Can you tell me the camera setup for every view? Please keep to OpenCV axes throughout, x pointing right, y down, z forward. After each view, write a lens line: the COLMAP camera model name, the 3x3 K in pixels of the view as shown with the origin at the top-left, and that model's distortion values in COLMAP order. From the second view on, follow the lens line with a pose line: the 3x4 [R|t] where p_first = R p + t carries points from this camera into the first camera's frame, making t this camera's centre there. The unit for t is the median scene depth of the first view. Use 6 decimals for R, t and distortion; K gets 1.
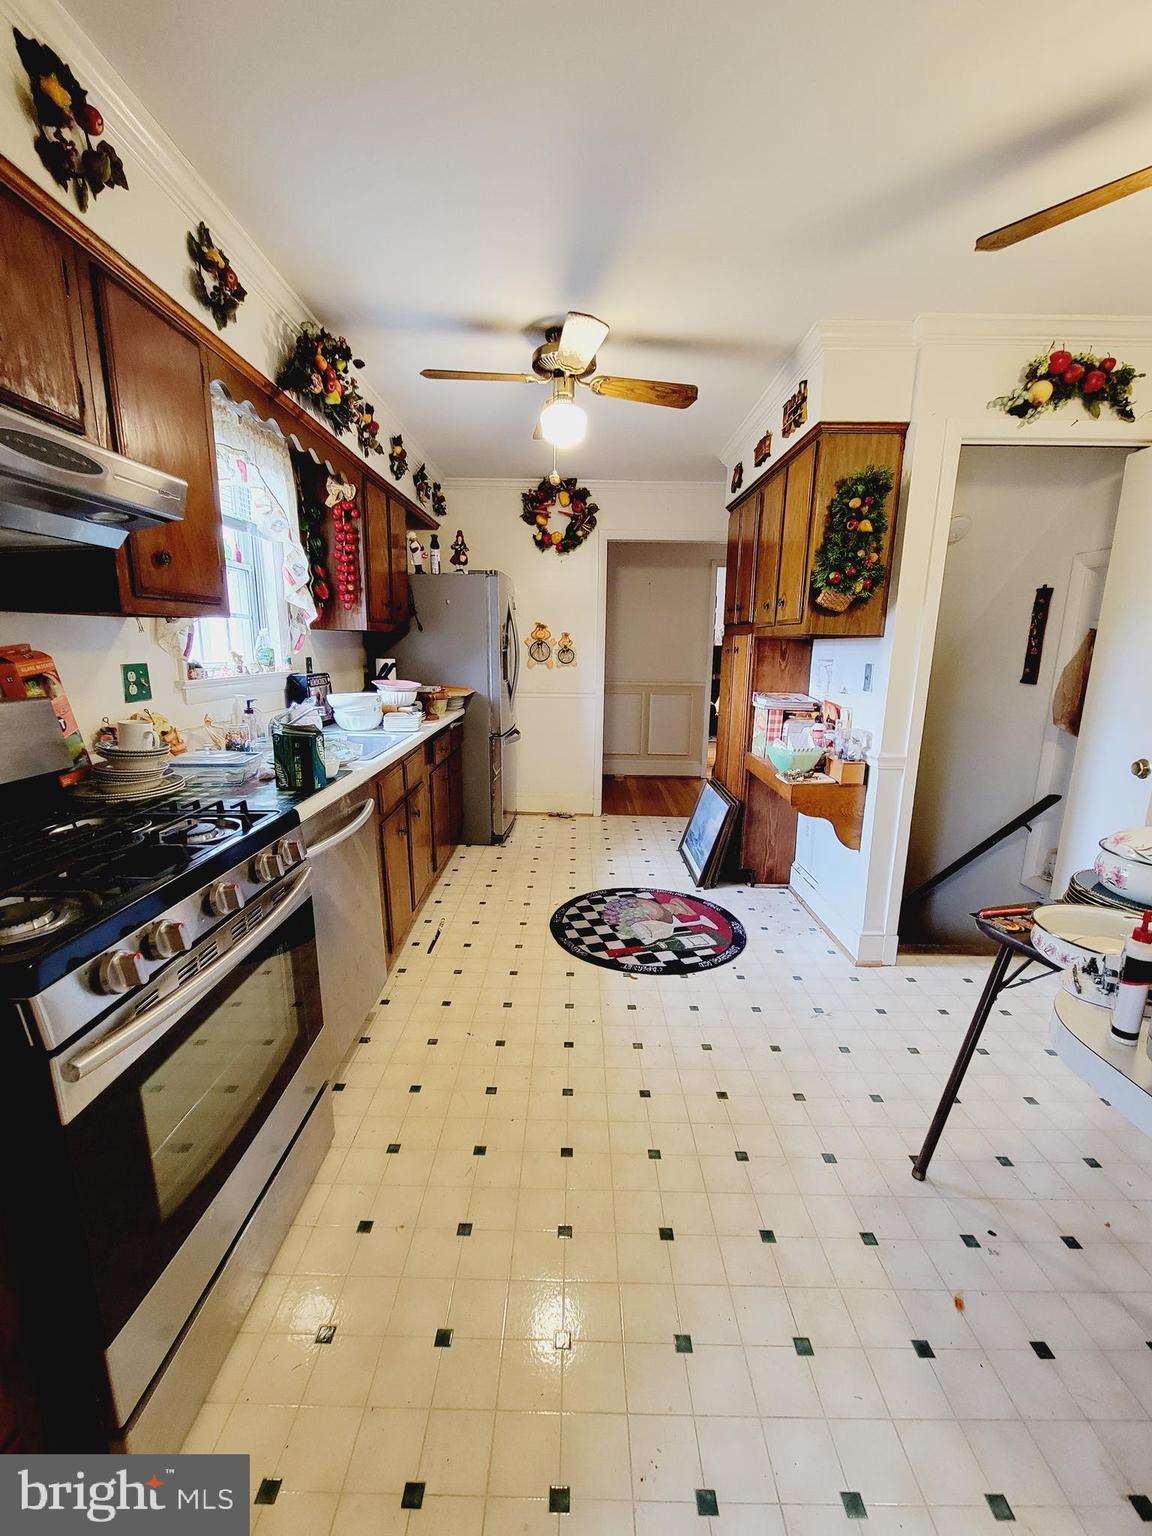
lens RADIAL K [[625.0, 0, 572.9], [0, 625.0, 772.9], [0, 0, 1]] dist [-0.001187, -0.000034]
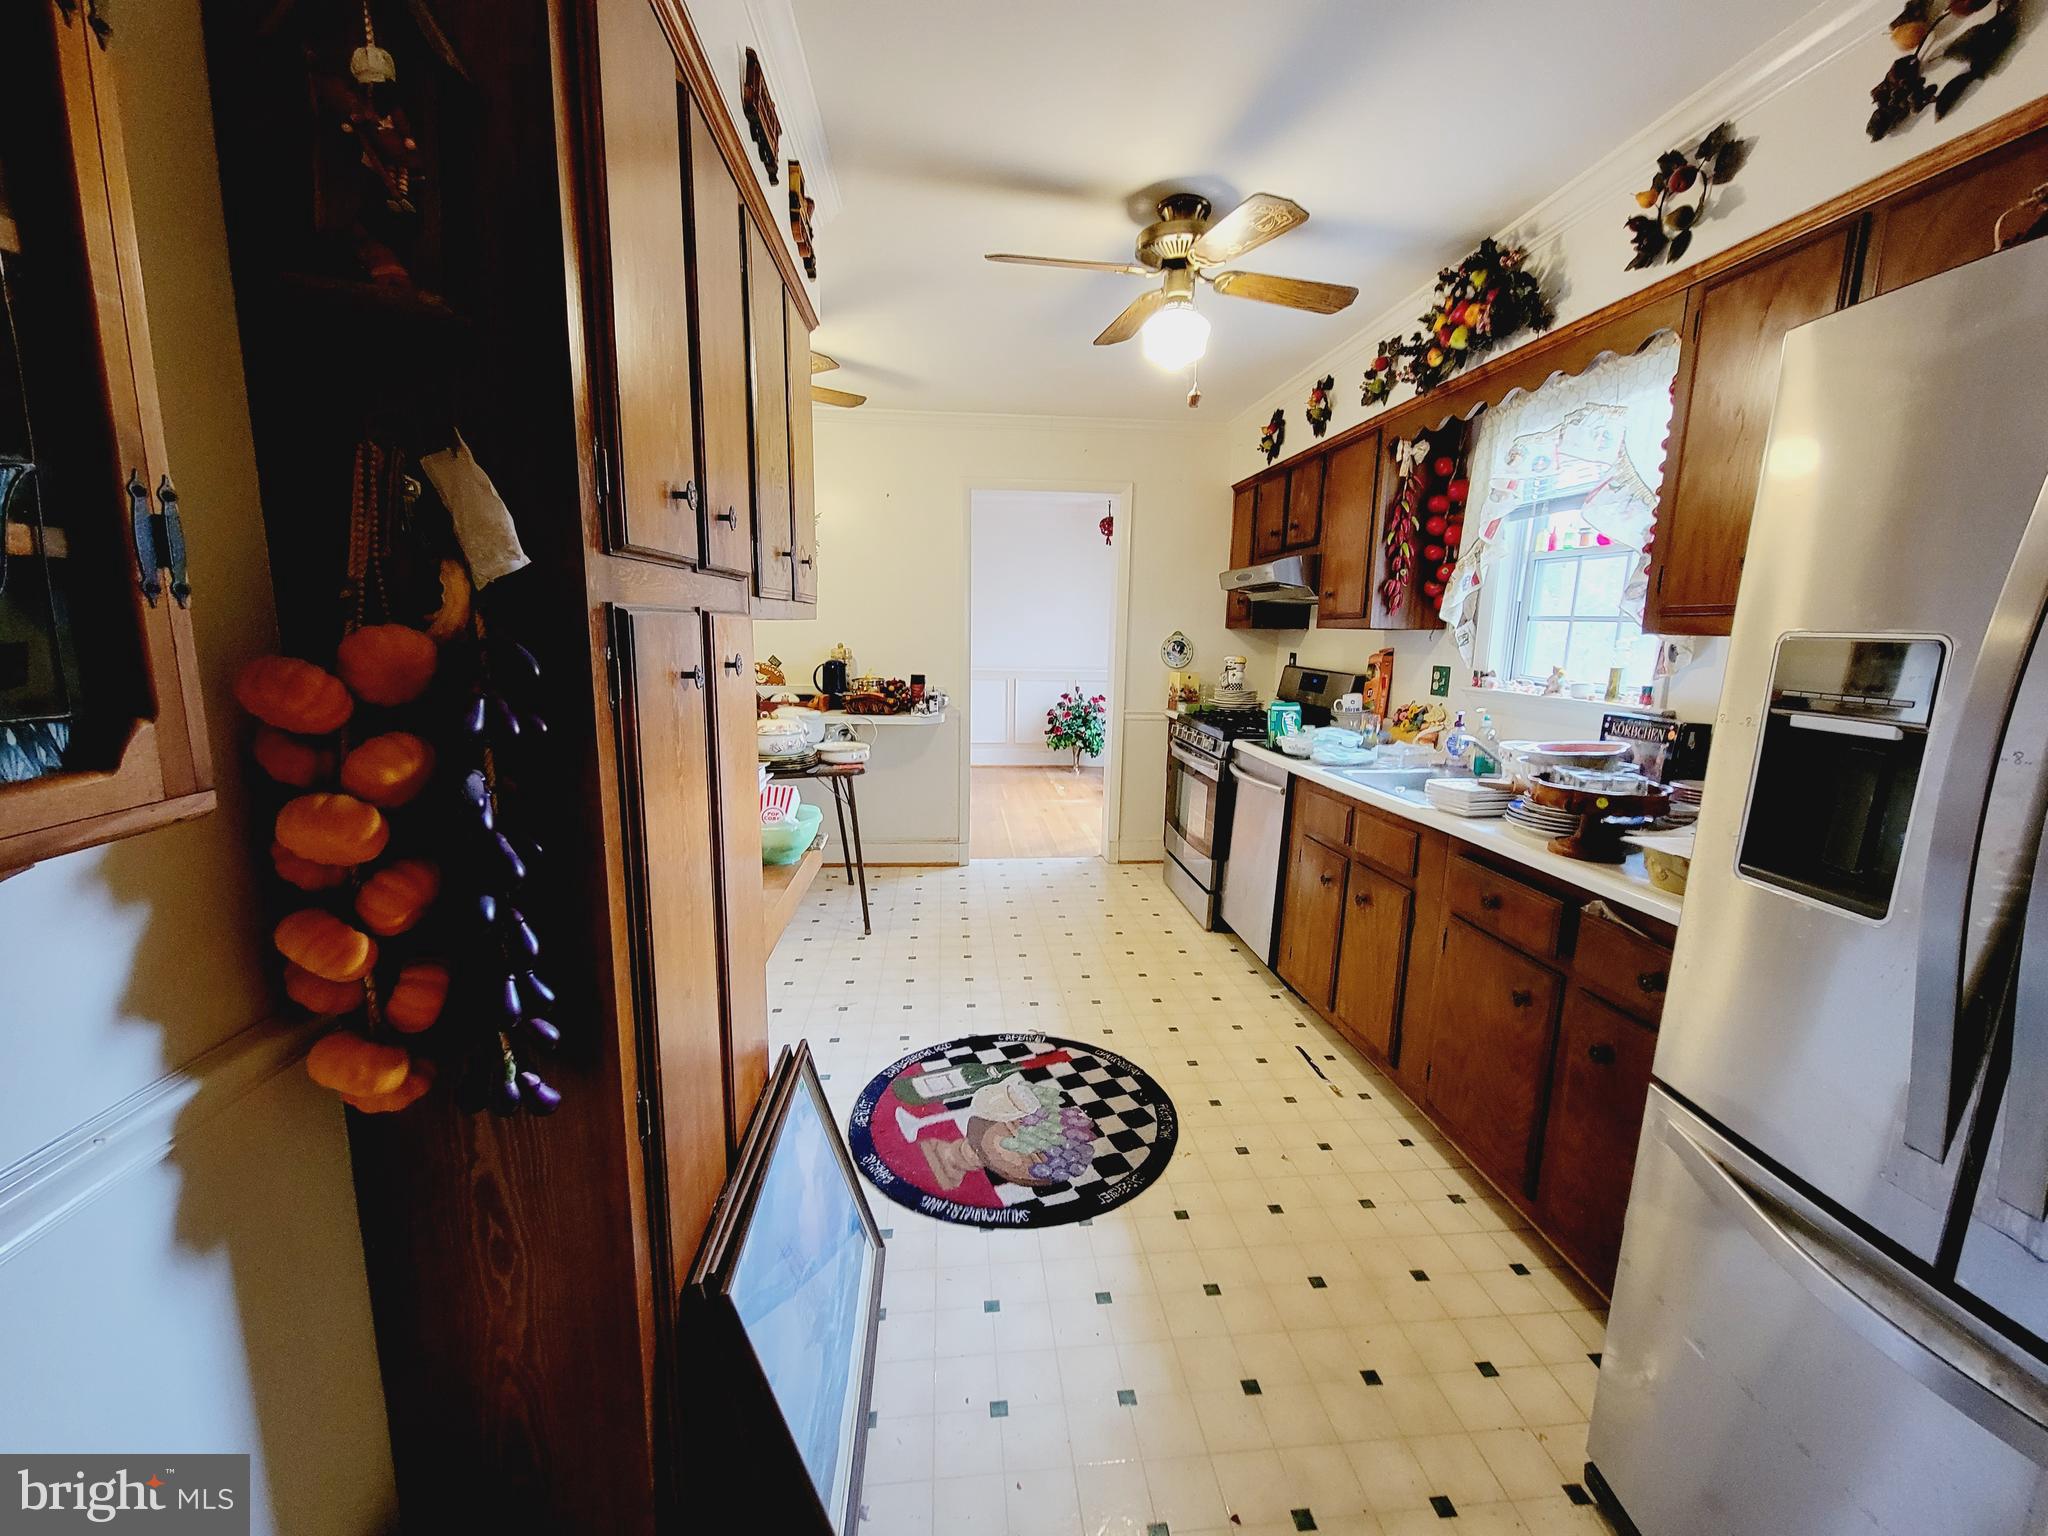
lens RADIAL K [[833.3, 0, 1023.1], [0, 833.3, 775.5], [0, 0, 1]] dist [-0.001187, -0.000034]
pose [[-0.994688, -0.011053, -0.102343, 0.203419], [-0.048382, 0.927758, 0.370032, -0.364806], [0.090860, 0.373018, -0.923365, 1.689918]]
